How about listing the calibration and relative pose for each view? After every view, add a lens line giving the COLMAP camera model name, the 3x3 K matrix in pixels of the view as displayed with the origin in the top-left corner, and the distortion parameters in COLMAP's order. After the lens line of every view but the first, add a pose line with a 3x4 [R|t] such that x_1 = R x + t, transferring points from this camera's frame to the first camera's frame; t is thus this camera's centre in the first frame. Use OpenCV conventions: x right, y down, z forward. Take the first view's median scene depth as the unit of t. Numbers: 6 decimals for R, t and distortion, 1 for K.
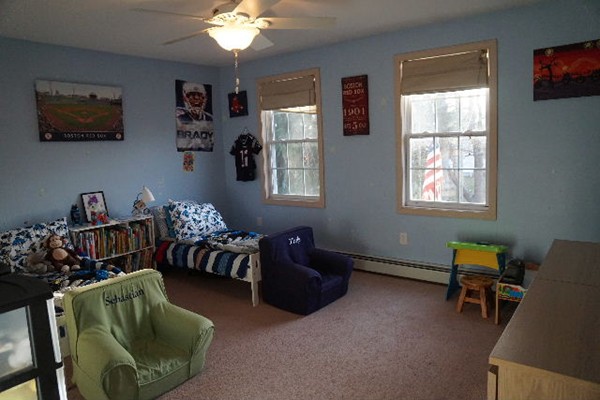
lens RADIAL K [[431.2, 0, 300.4], [0, 431.2, 199.0], [0, 0, 1]] dist [-0.013331, 0.017987]
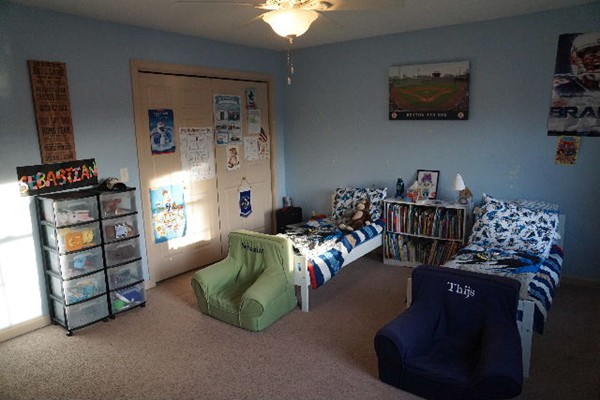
lens RADIAL K [[431.2, 0, 299.7], [0, 431.2, 201.4], [0, 0, 1]] dist [-0.013331, 0.017987]
pose [[0.048340, 0.220753, -0.974131, 0.511787], [-0.115236, 0.969991, 0.214096, -0.127047], [0.992161, 0.101906, 0.072328, 0.621398]]
